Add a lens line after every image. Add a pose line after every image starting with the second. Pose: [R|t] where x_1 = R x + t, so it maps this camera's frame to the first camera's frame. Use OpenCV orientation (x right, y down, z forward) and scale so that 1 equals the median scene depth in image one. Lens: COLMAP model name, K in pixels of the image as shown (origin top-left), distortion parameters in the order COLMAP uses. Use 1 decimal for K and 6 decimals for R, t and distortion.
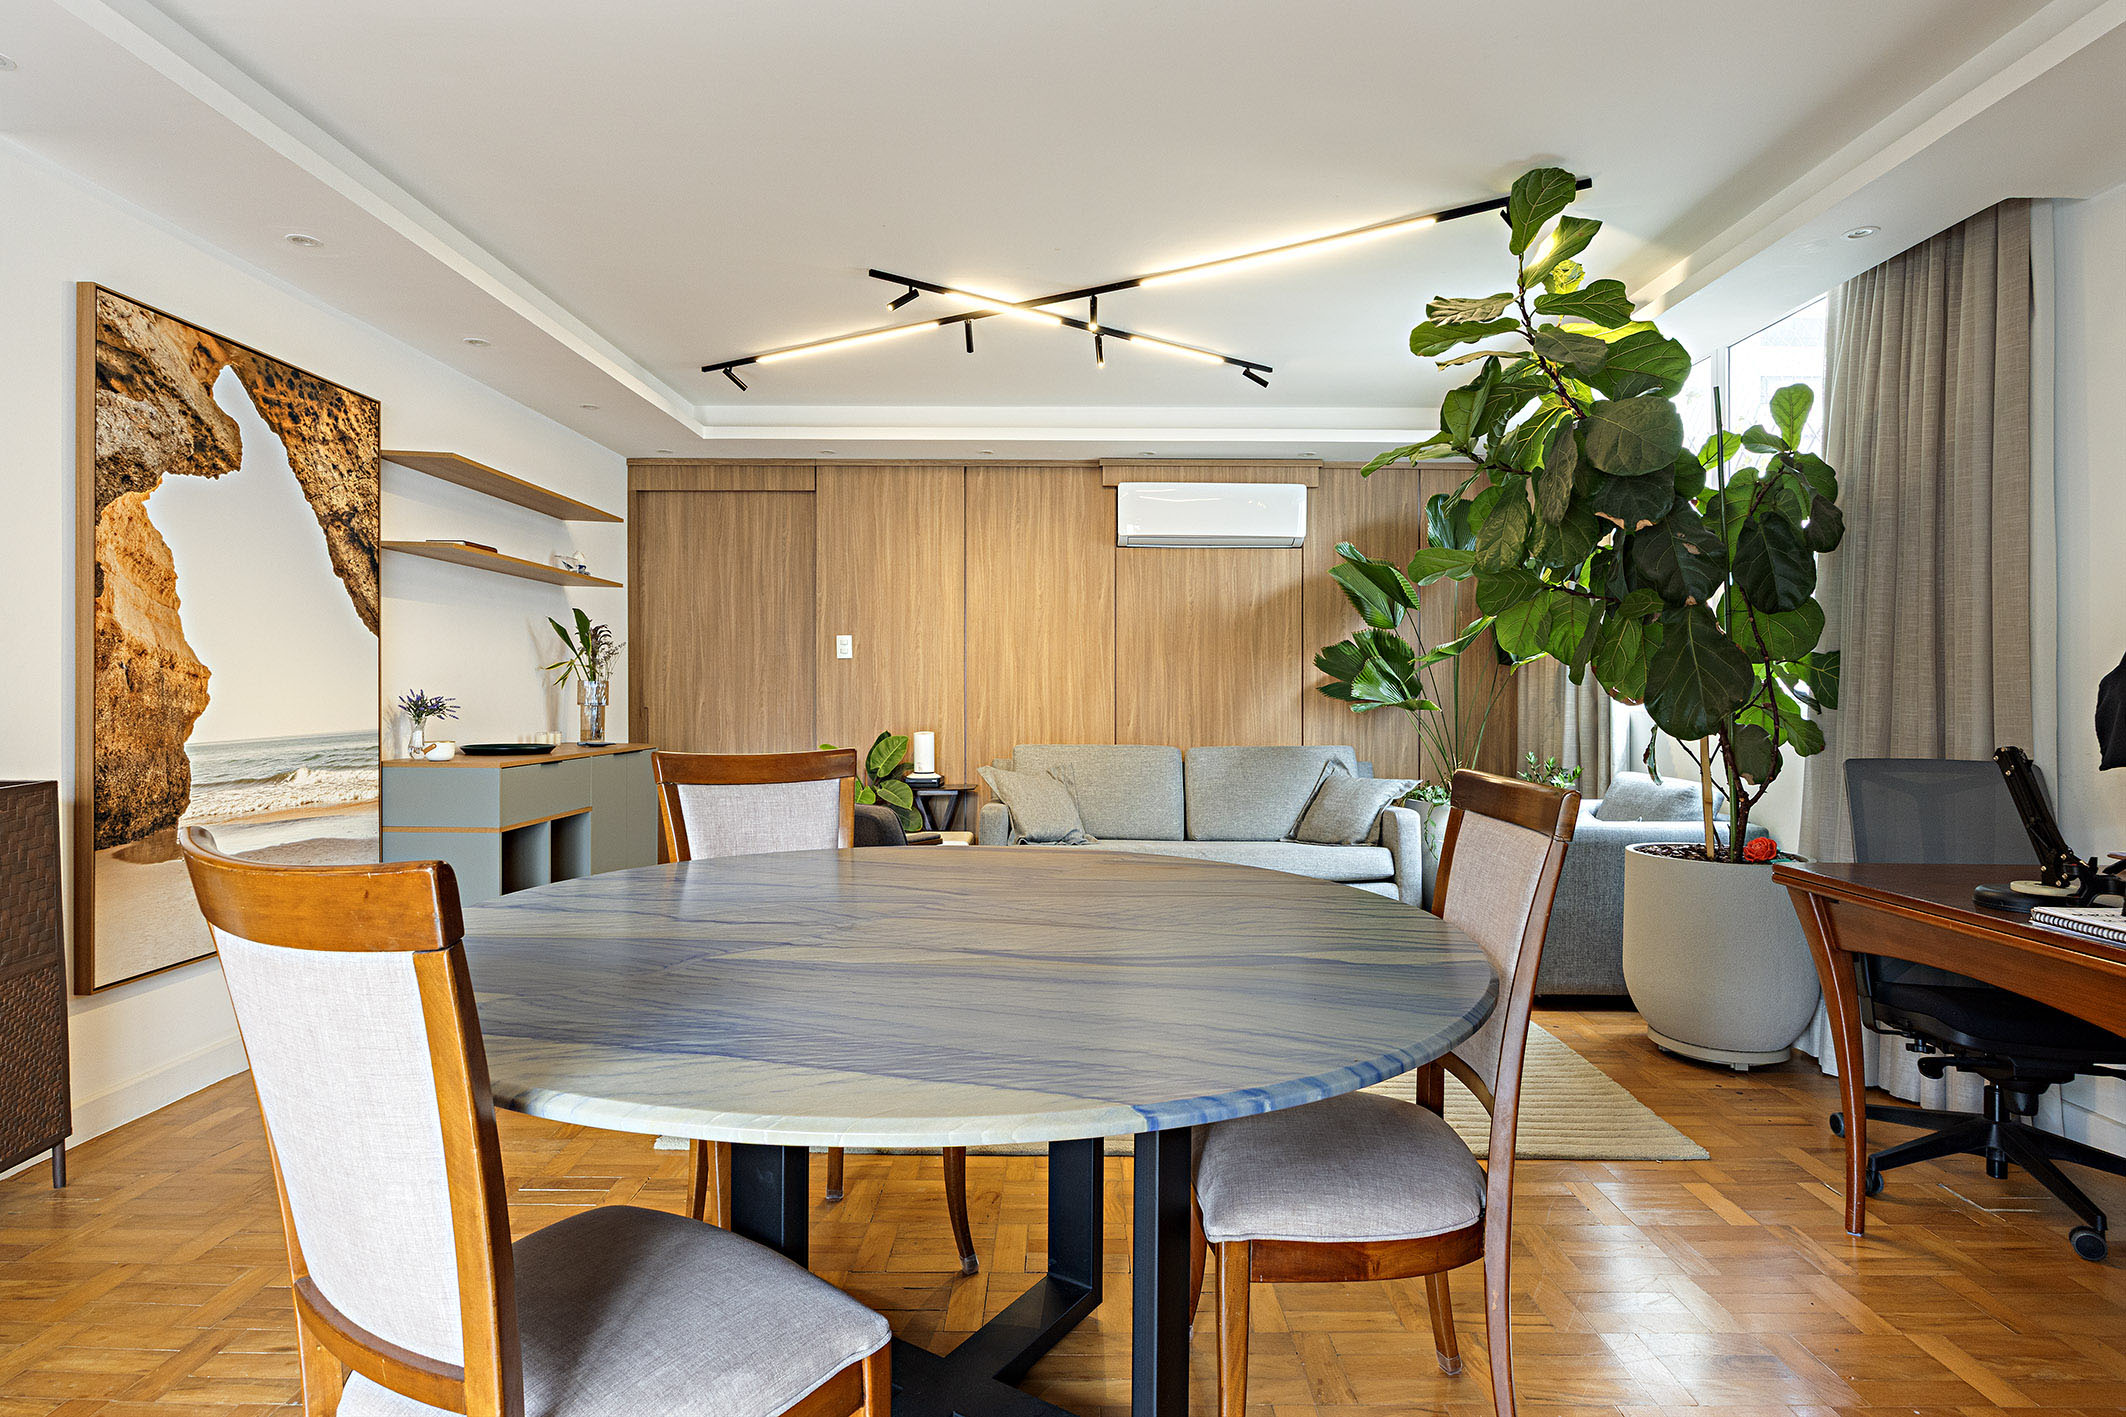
lens RADIAL K [[1228.5, 0, 886.0], [0, 1228.5, 673.7], [0, 0, 1]] dist [-0.004702, -0.000110]
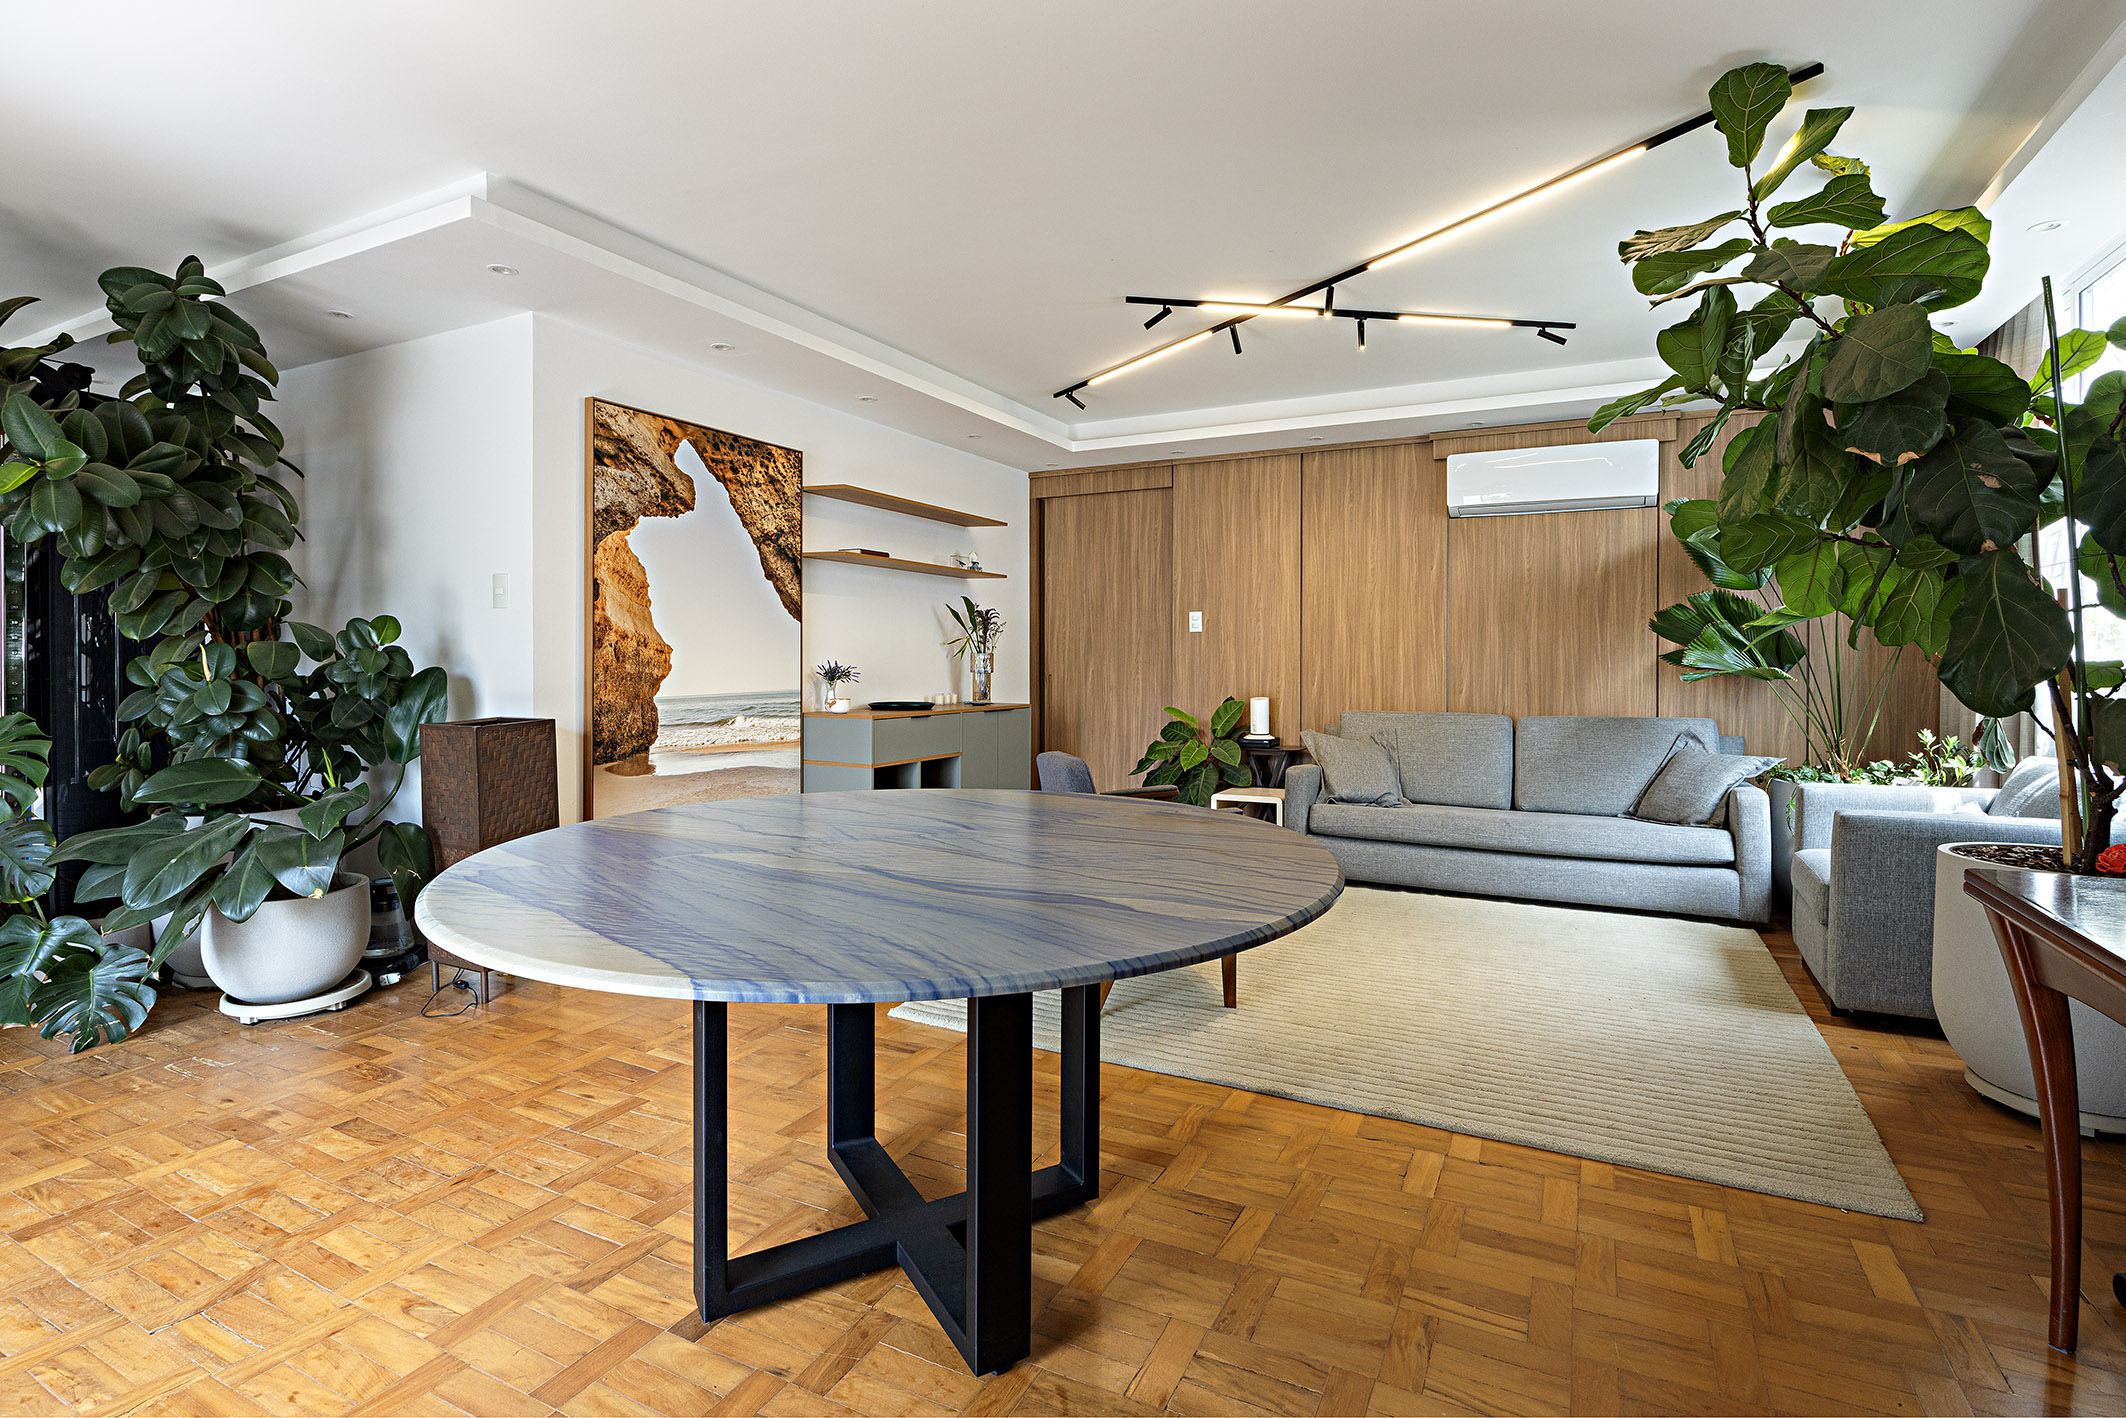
lens RADIAL K [[1083.0, 0, 1063.5], [0, 1083.0, 648.4], [0, 0, 1]] dist [-0.016147, 0.002420]
pose [[0.877481, -0.009049, -0.479525, 0.412311], [0.009427, 0.999954, -0.001620, 0.003801], [0.479518, -0.003099, 0.877527, 0.072933]]
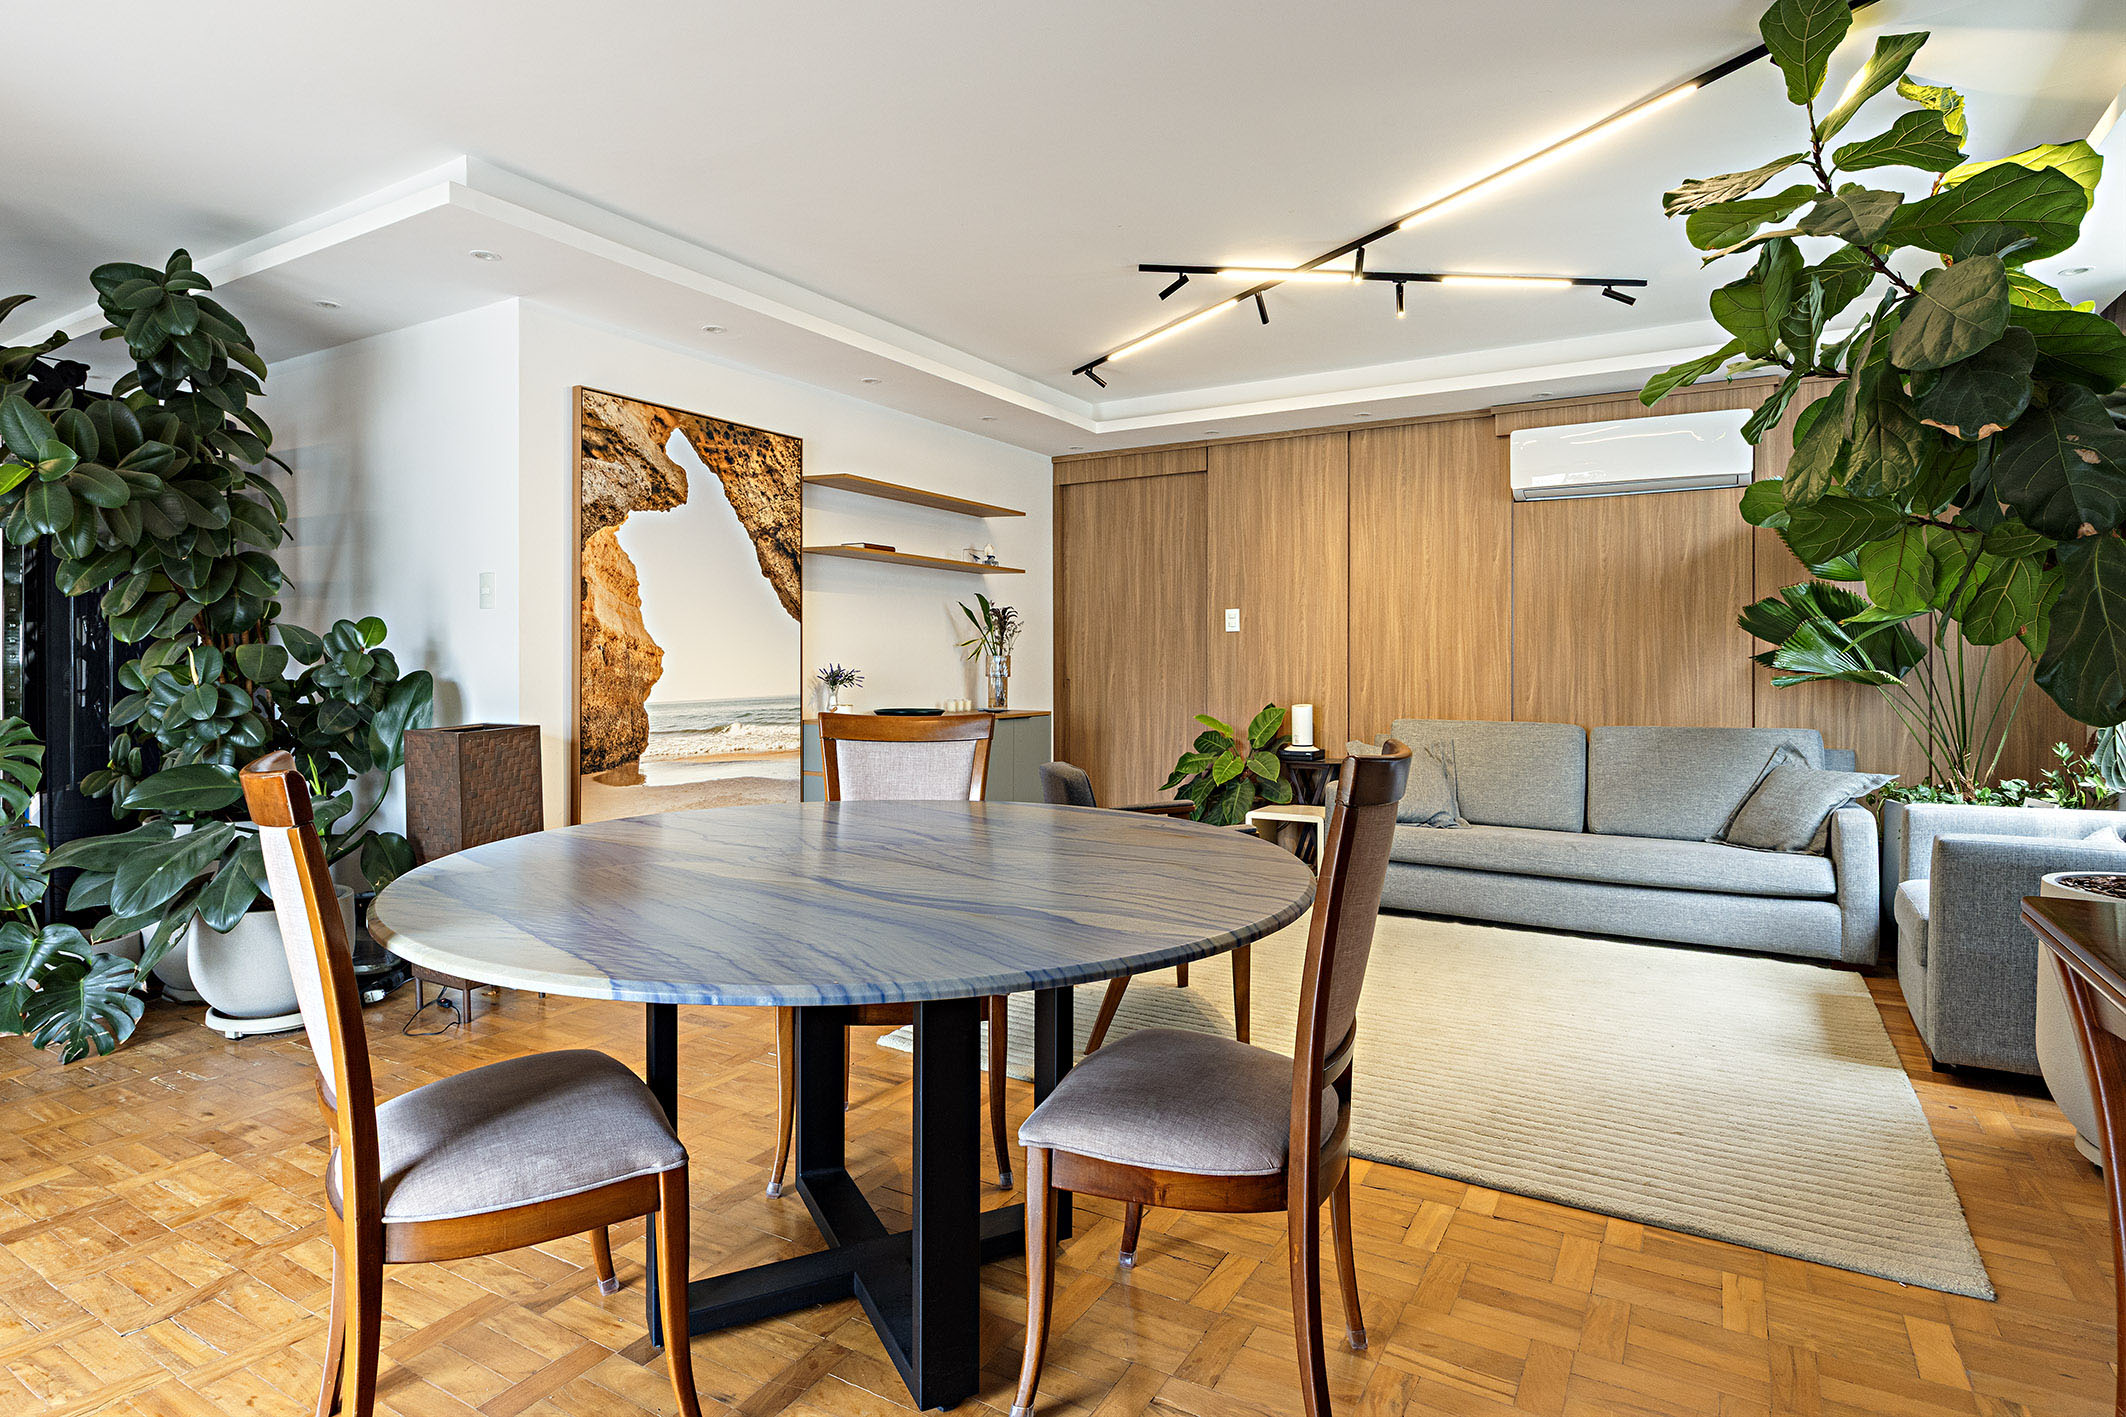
lens RADIAL K [[1240.4, 0, 1039.6], [0, 1240.4, 643.7], [0, 0, 1]] dist [-0.007719, 0.000668]
pose [[0.830211, -0.013747, -0.557279, 0.495648], [0.011073, 0.999905, -0.008169, 0.005146], [0.557339, 0.000611, 0.830285, 0.062914]]
